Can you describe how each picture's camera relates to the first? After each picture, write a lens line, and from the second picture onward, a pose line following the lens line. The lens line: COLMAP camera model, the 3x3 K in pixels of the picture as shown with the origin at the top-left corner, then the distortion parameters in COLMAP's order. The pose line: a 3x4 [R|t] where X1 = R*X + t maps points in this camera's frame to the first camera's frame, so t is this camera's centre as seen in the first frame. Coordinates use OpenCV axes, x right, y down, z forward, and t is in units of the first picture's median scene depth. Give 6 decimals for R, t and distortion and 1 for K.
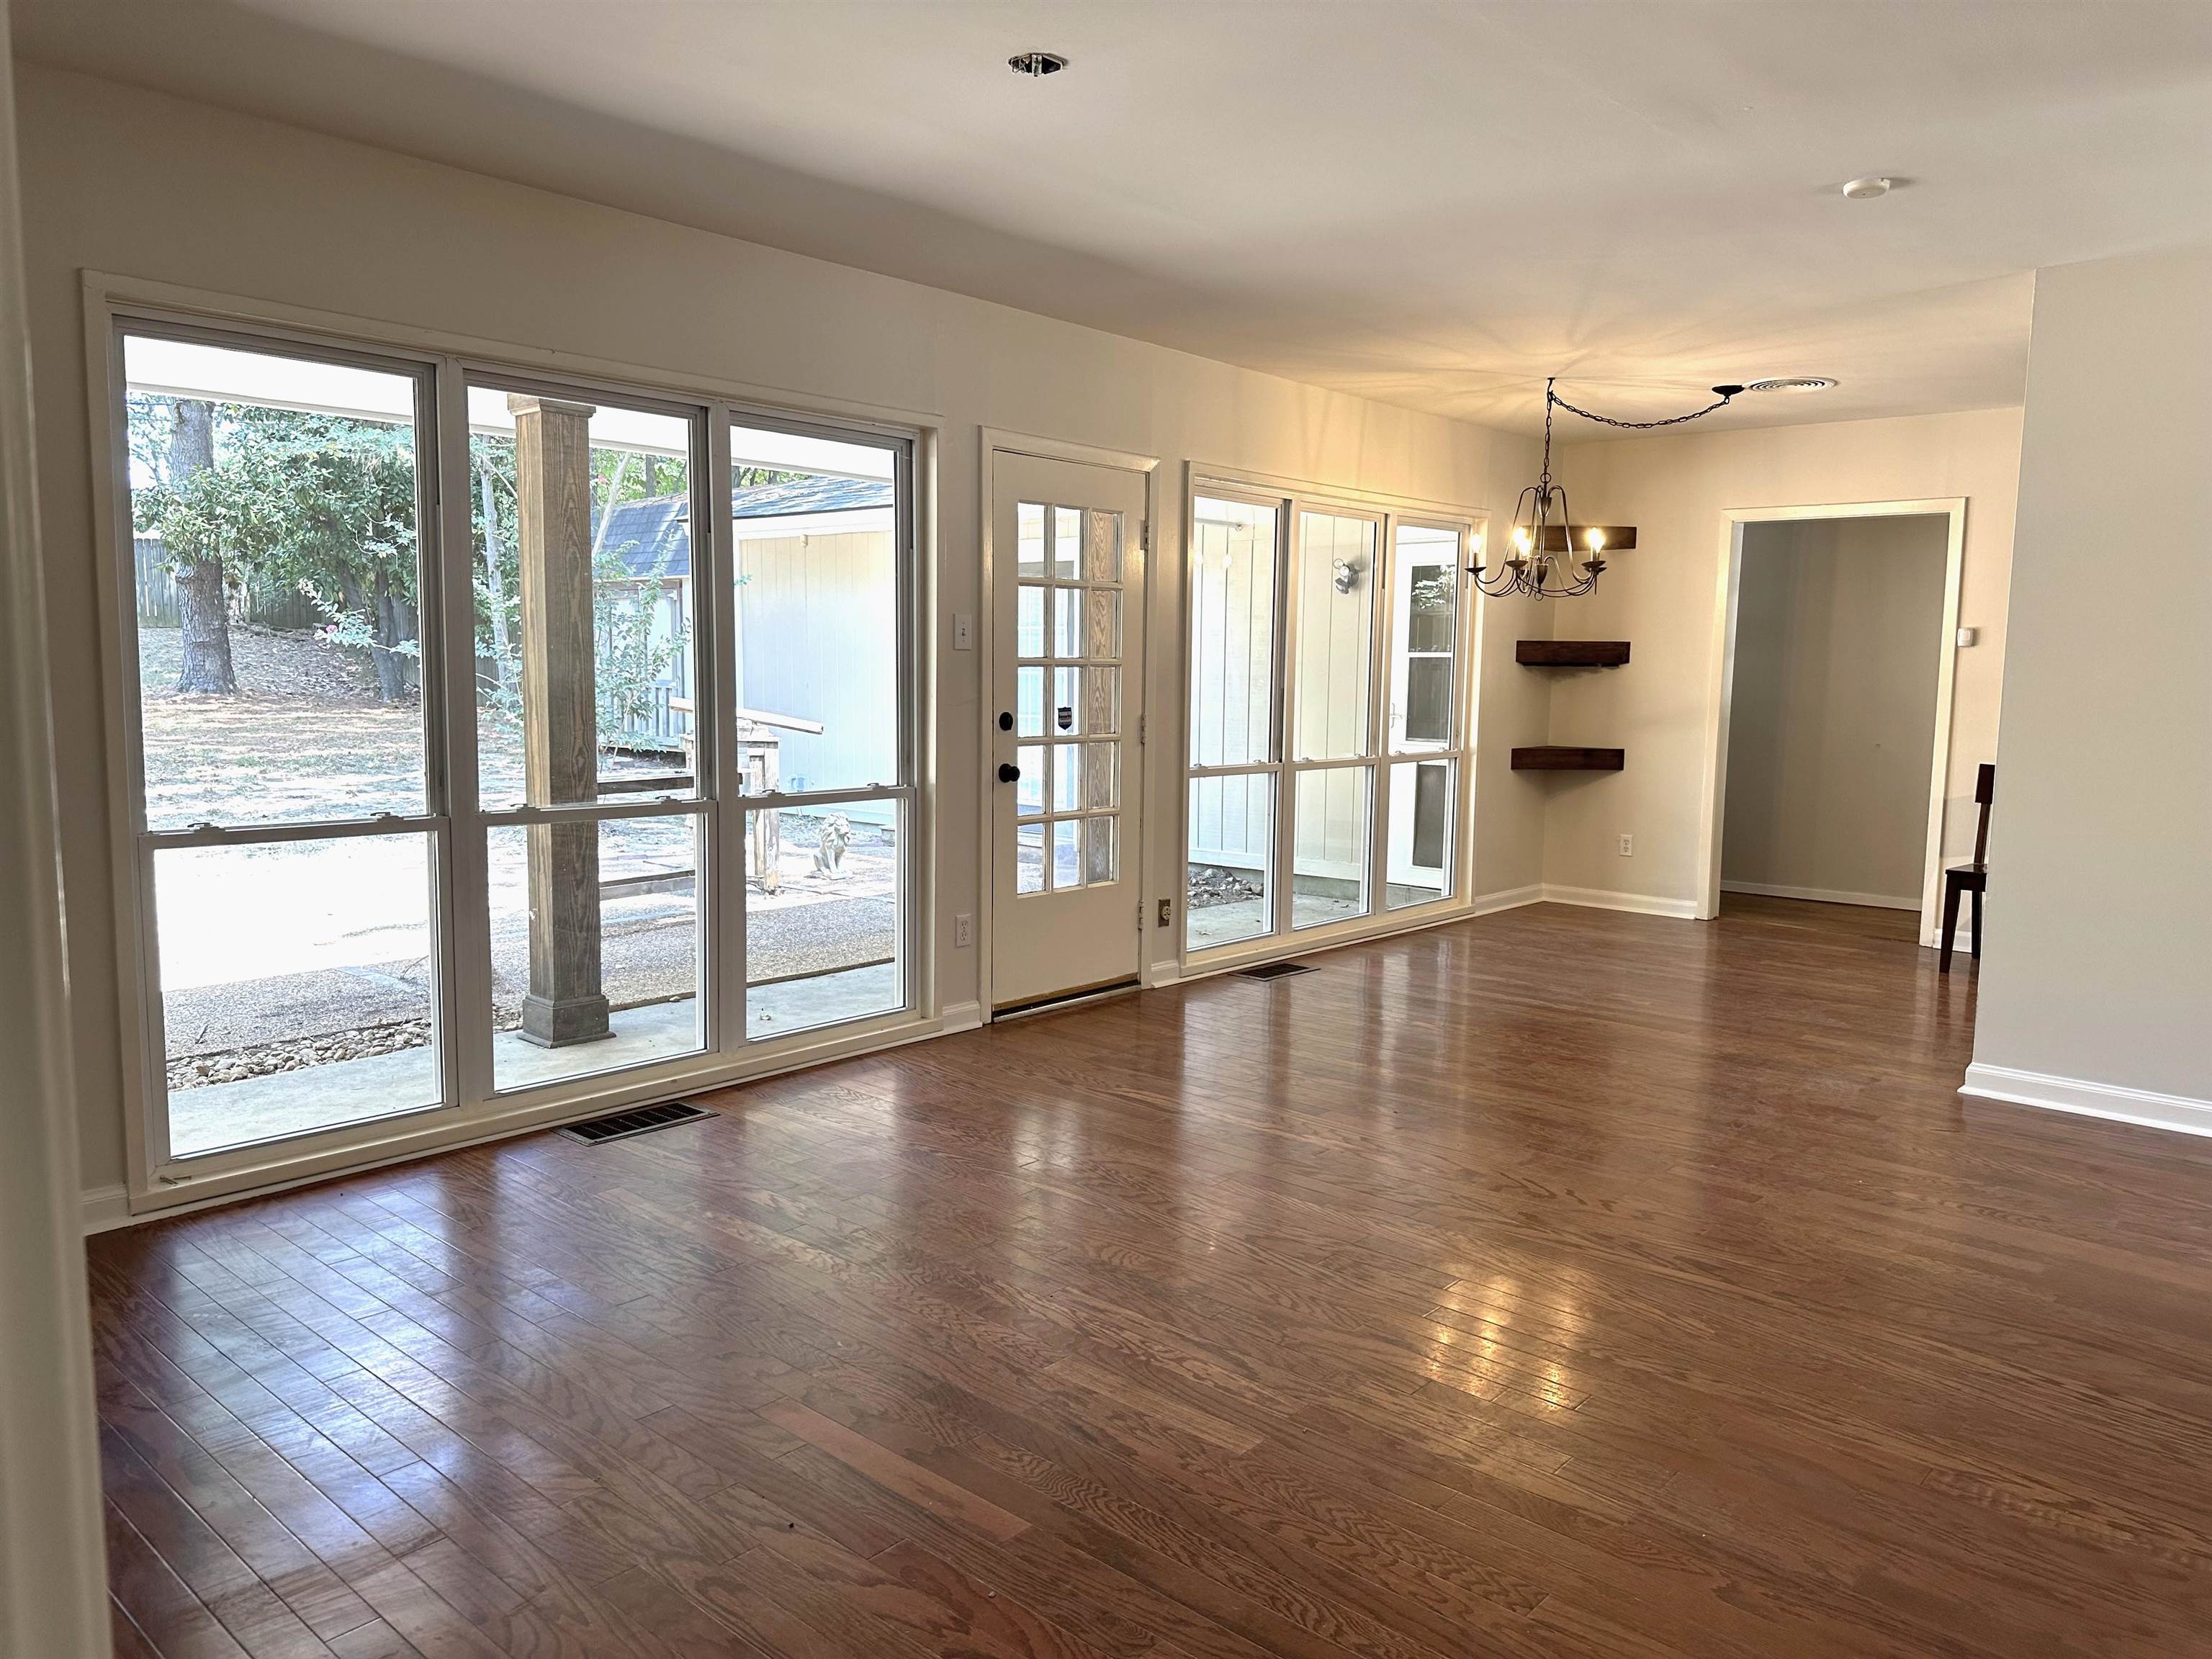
lens RADIAL K [[1545.0, 0, 1100.2], [0, 1545.0, 829.4], [0, 0, 1]] dist [0.027462, -0.020664]
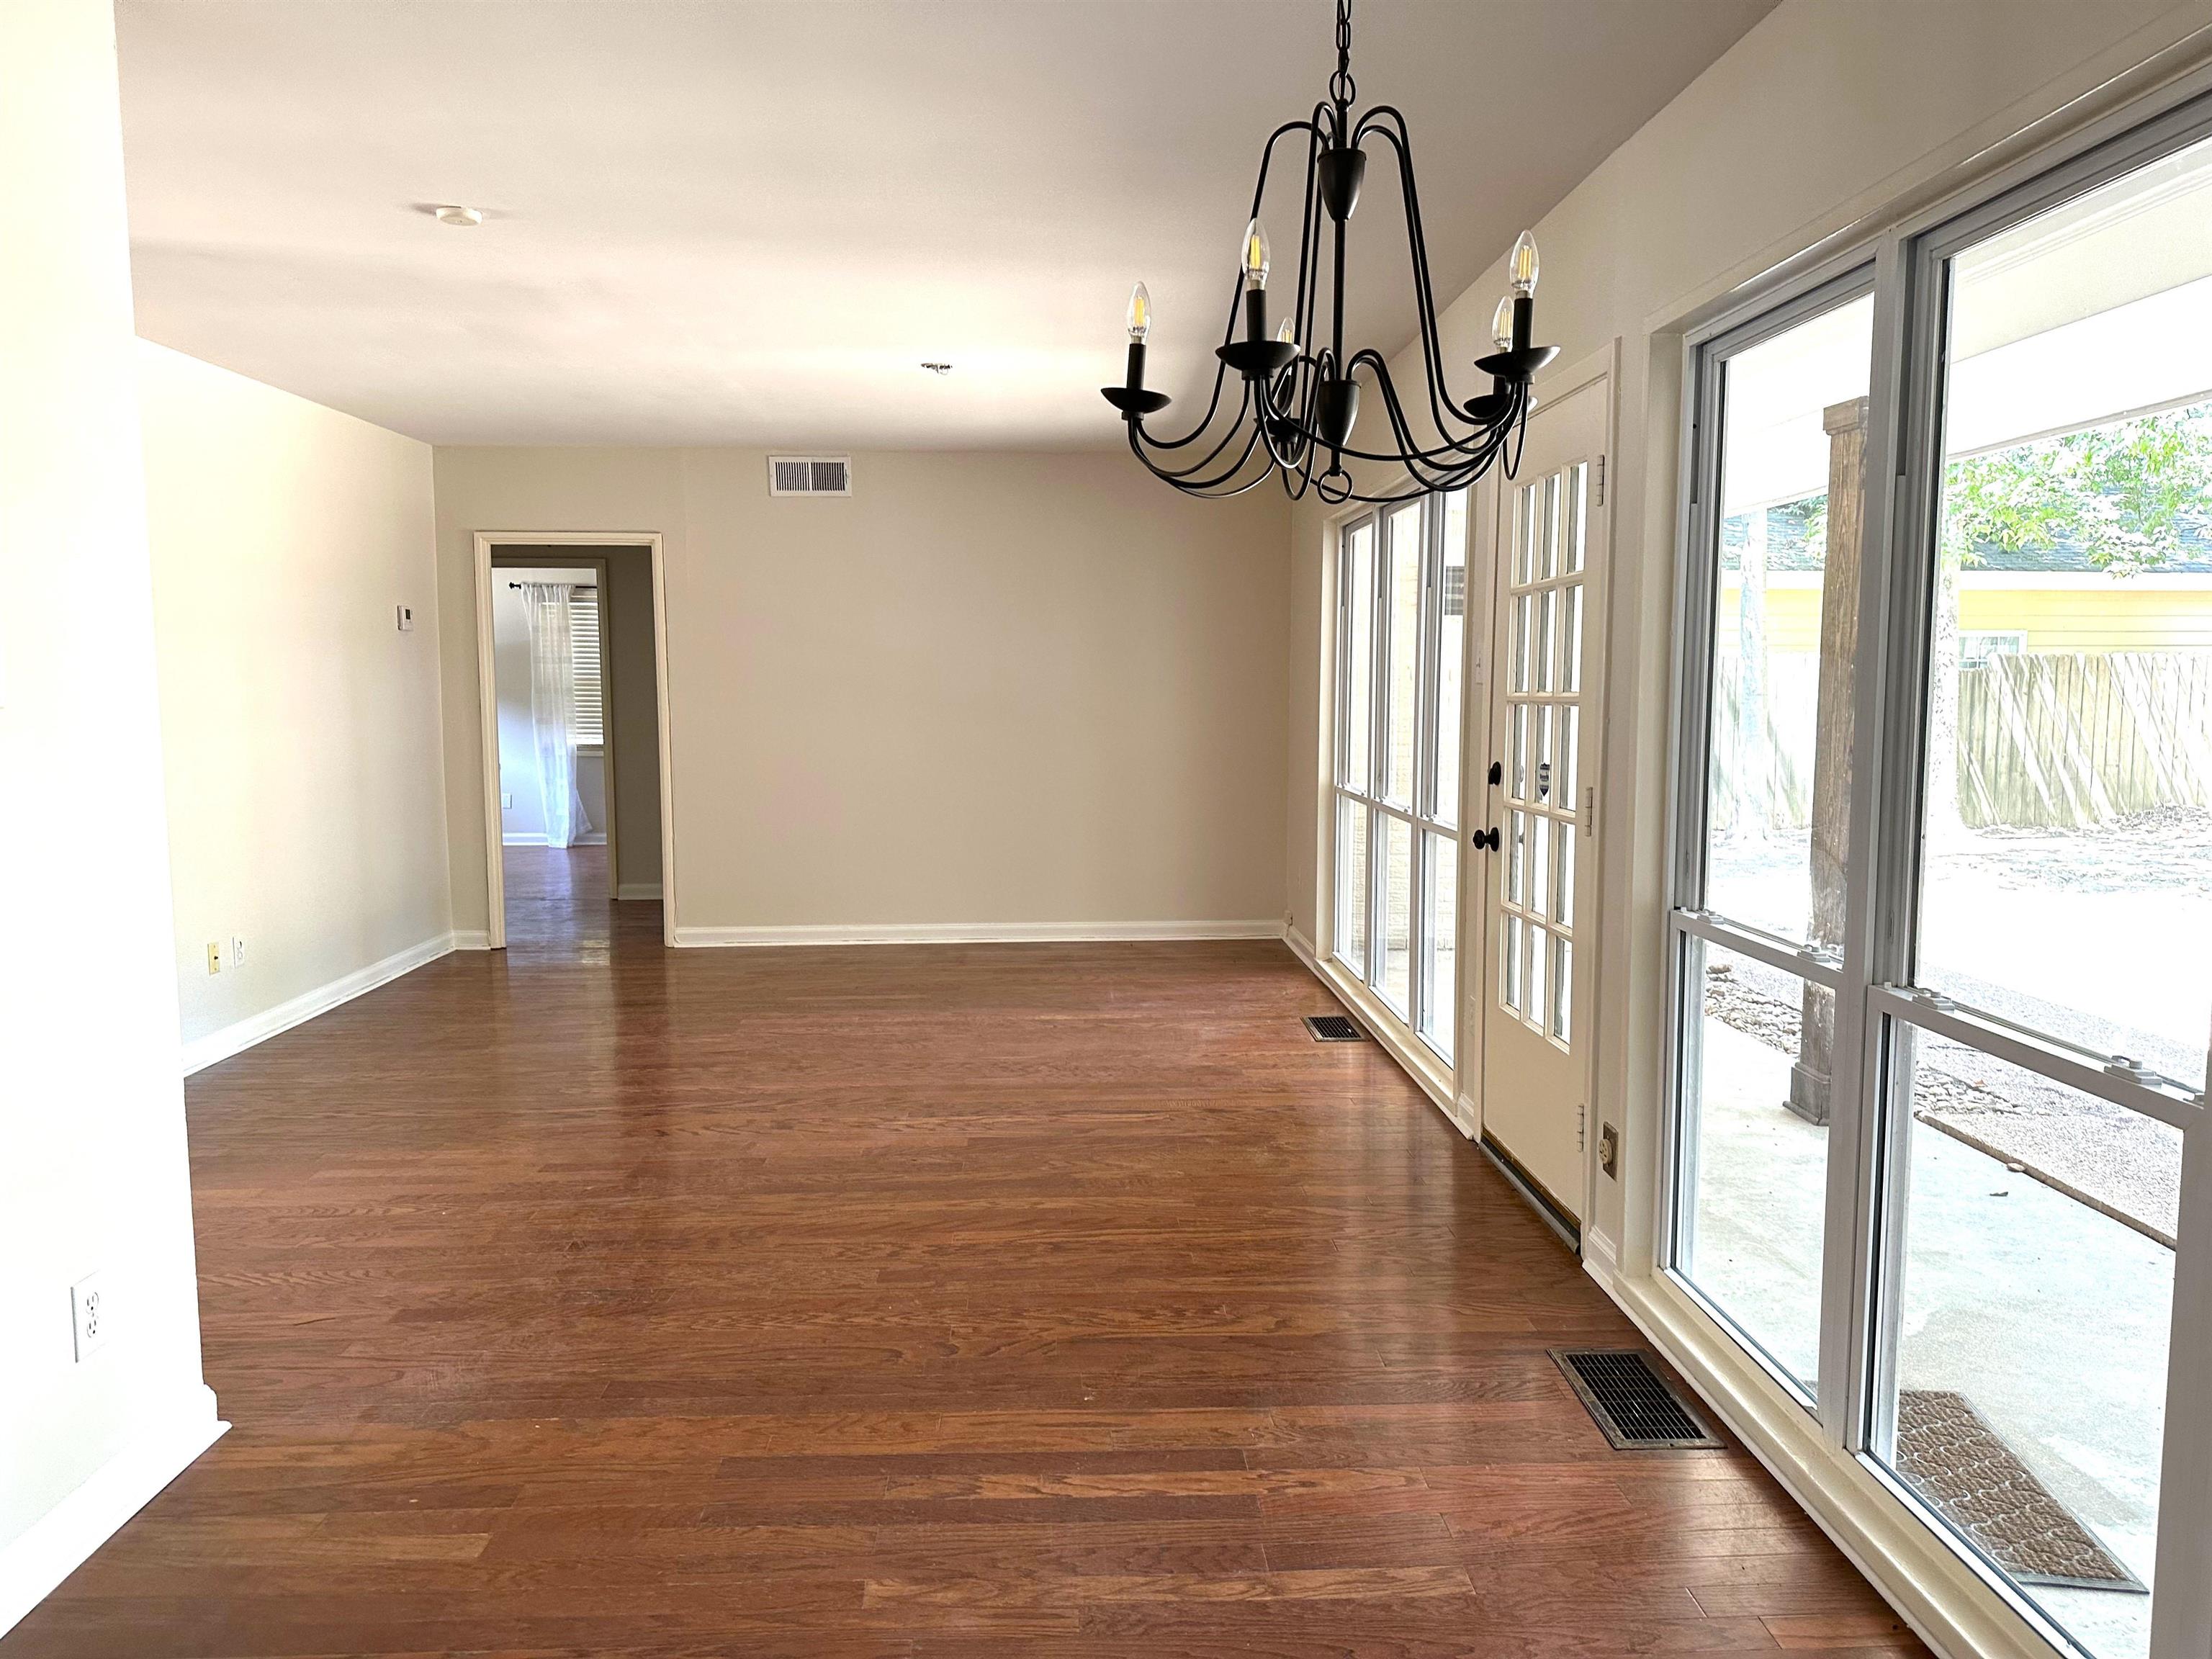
lens RADIAL K [[1545.0, 0, 1101.1], [0, 1545.0, 833.0], [0, 0, 1]] dist [0.027462, -0.020664]
pose [[-0.712966, 0.056587, -0.698911, 0.424873], [-0.084619, 0.982511, 0.165869, -0.102590], [0.696074, 0.177400, -0.695708, 0.947562]]
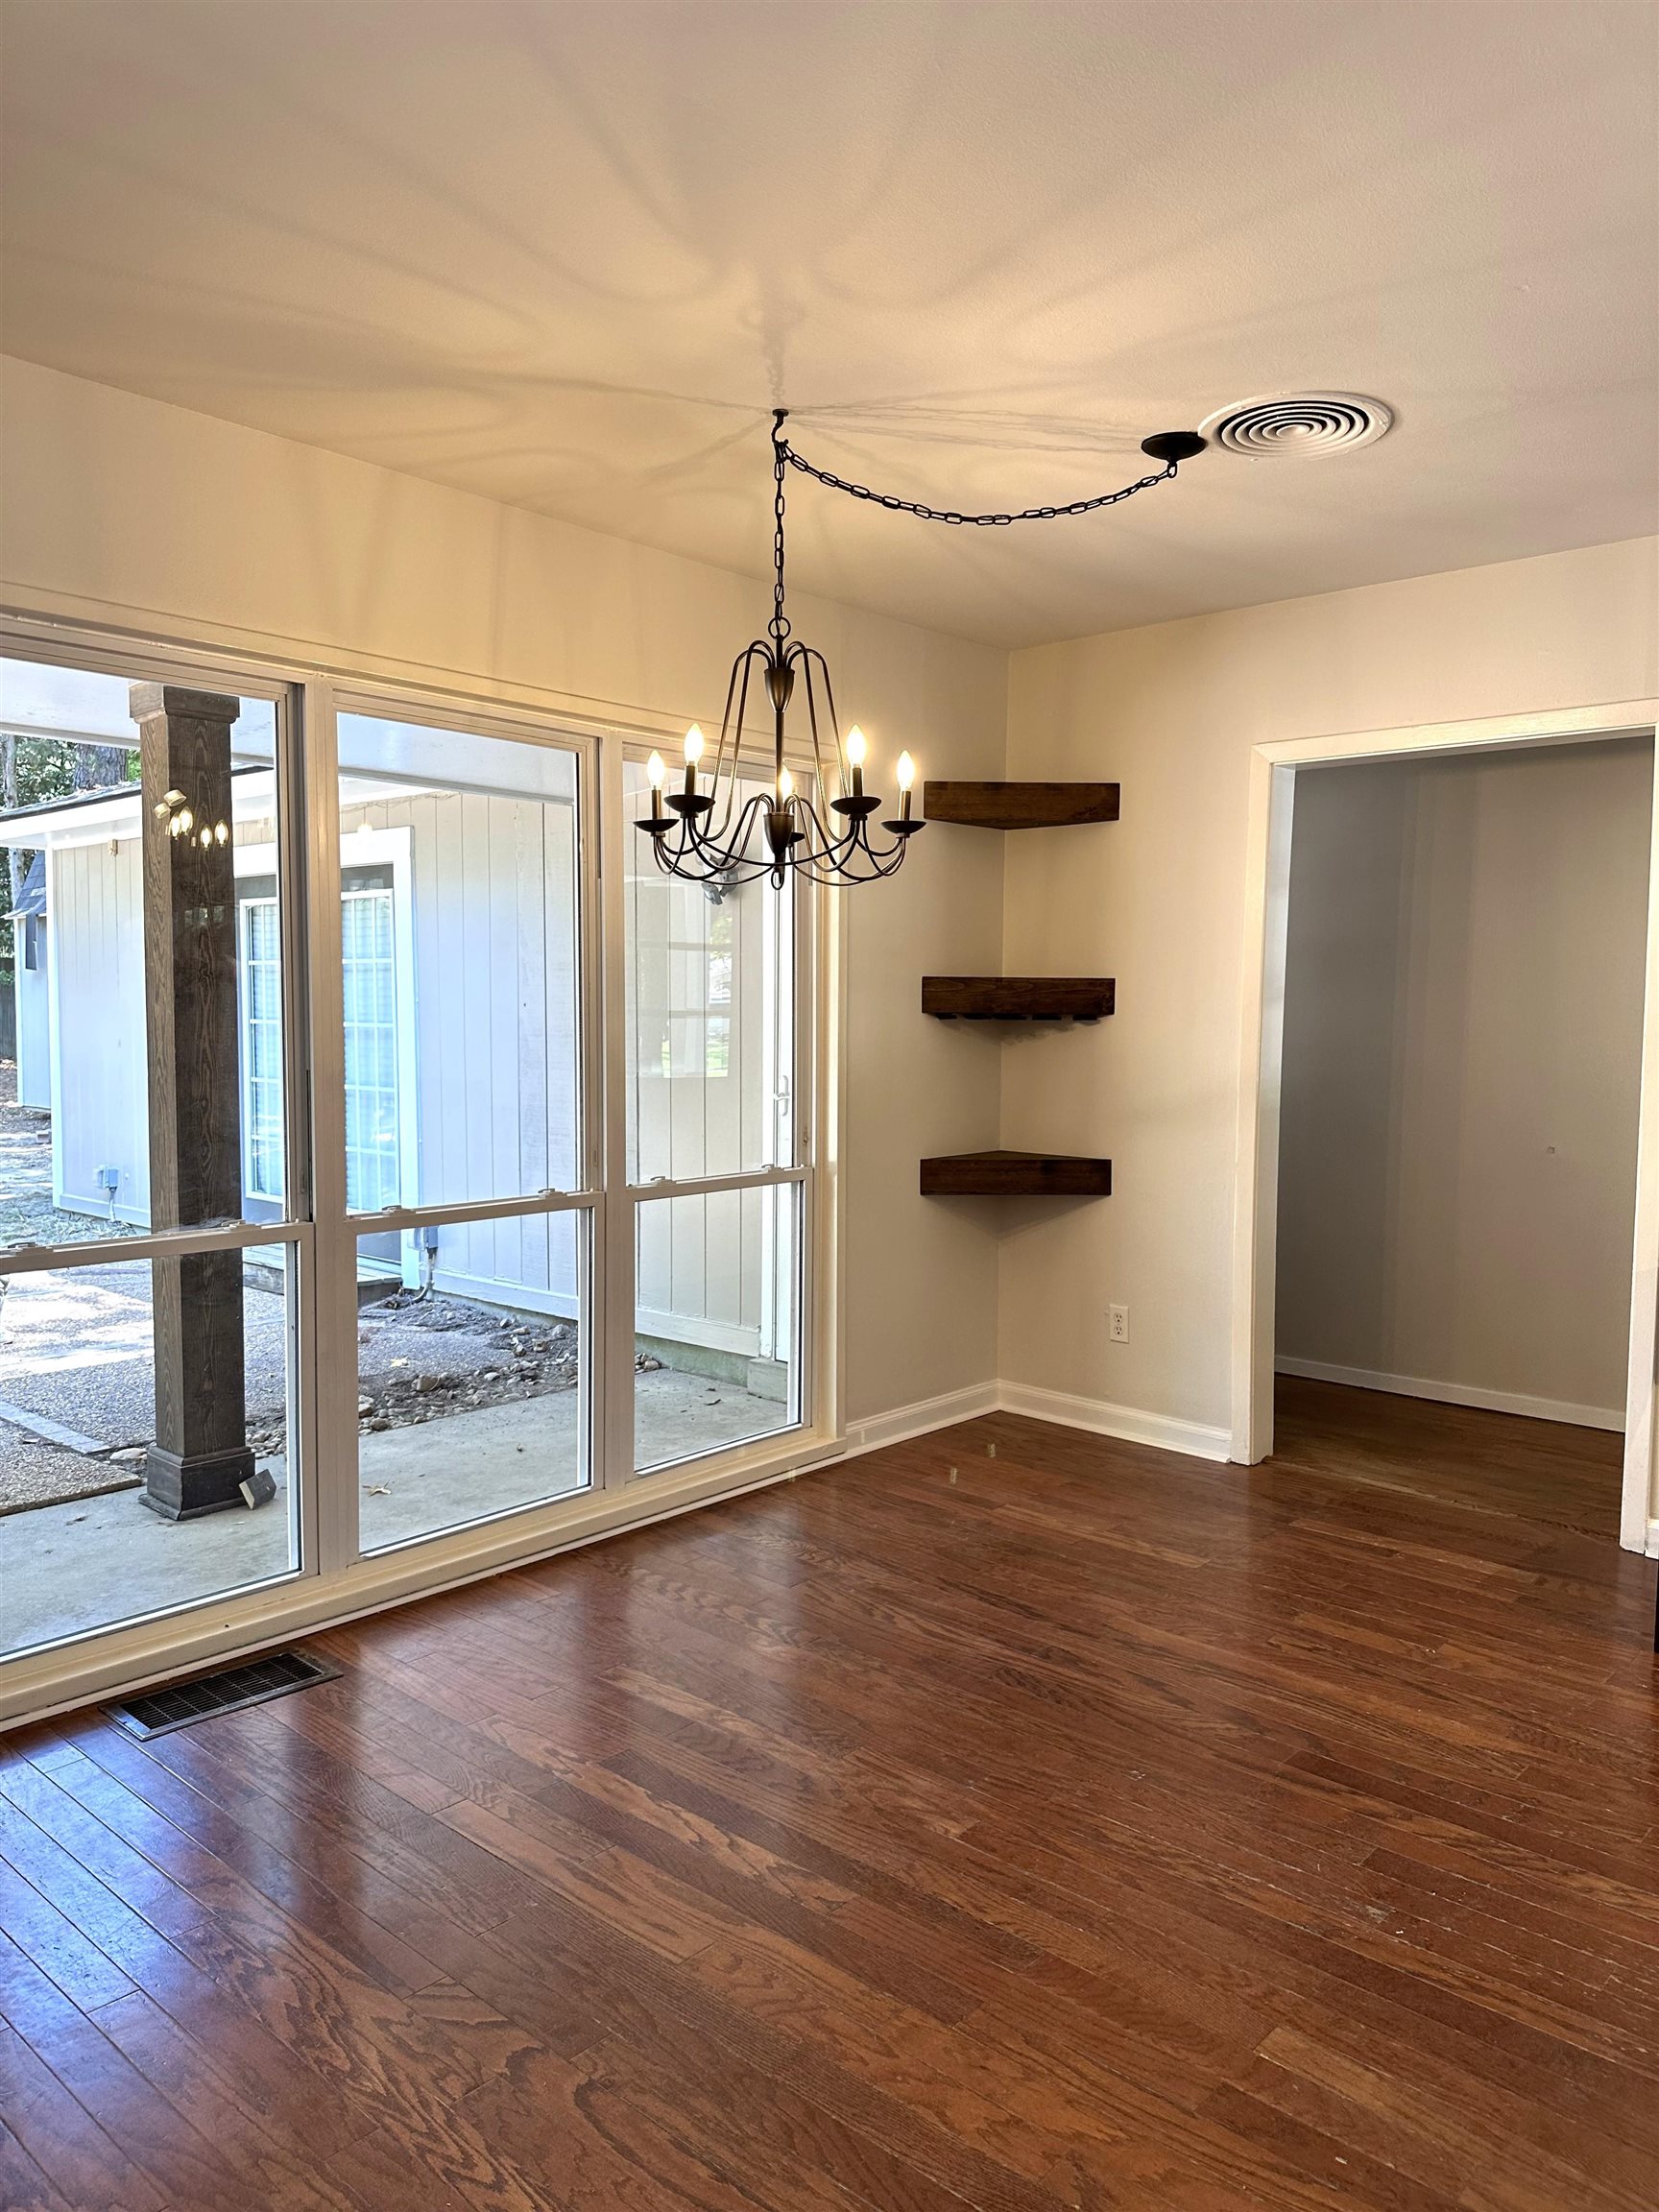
lens RADIAL K [[1545.0, 0, 838.9], [0, 1545.0, 1101.8], [0, 0, 1]] dist [0.027462, -0.020664]
pose [[0.999994, -0.003091, -0.001318, 0.239630], [0.003026, 0.998910, -0.046579, -0.047510], [0.001460, 0.046575, 0.998914, 0.422581]]
